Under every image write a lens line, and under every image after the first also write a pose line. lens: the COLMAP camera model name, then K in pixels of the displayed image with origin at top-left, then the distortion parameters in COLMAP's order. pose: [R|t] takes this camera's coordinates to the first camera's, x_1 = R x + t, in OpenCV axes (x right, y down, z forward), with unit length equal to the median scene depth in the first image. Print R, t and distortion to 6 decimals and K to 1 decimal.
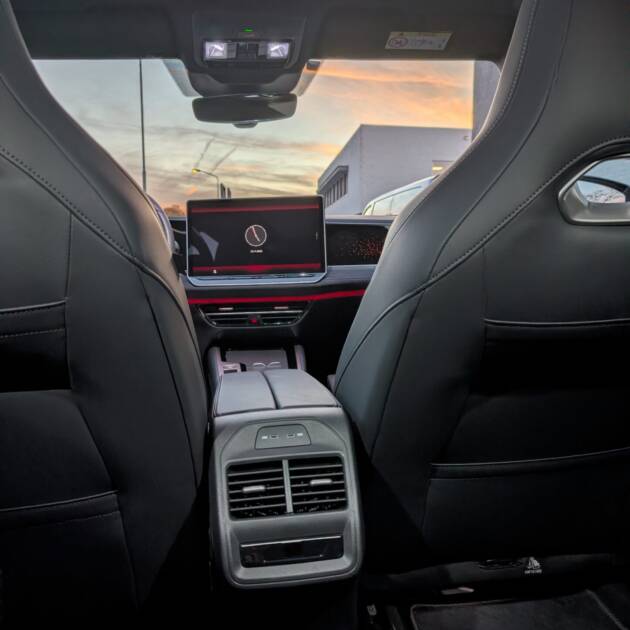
lens RADIAL K [[594.1, 0, 315.0], [0, 594.1, 315.0], [0, 0, 1]] dist [0.017155, 0.001398]
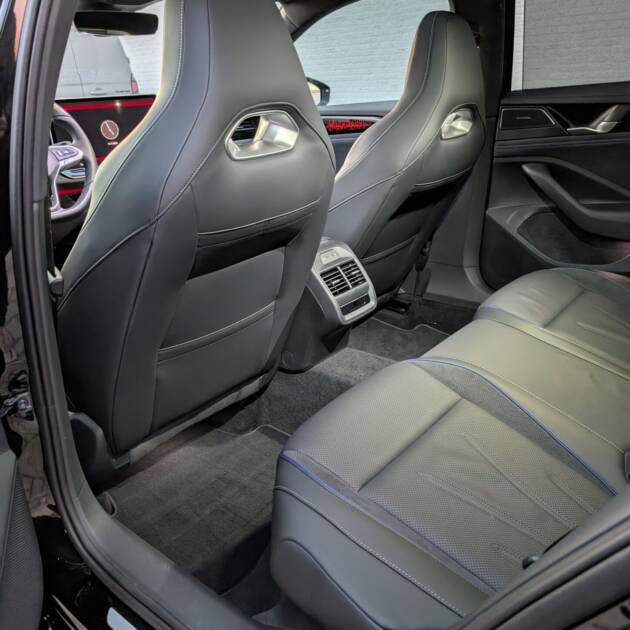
lens RADIAL K [[594.1, 0, 315.0], [0, 594.1, 315.0], [0, 0, 1]] dist [0.017155, 0.001398]
pose [[0.736984, -0.261654, 0.623211, -1.484133], [0.093929, 0.952732, 0.288926, -0.201107], [-0.669352, -0.154396, 0.726726, -0.471404]]
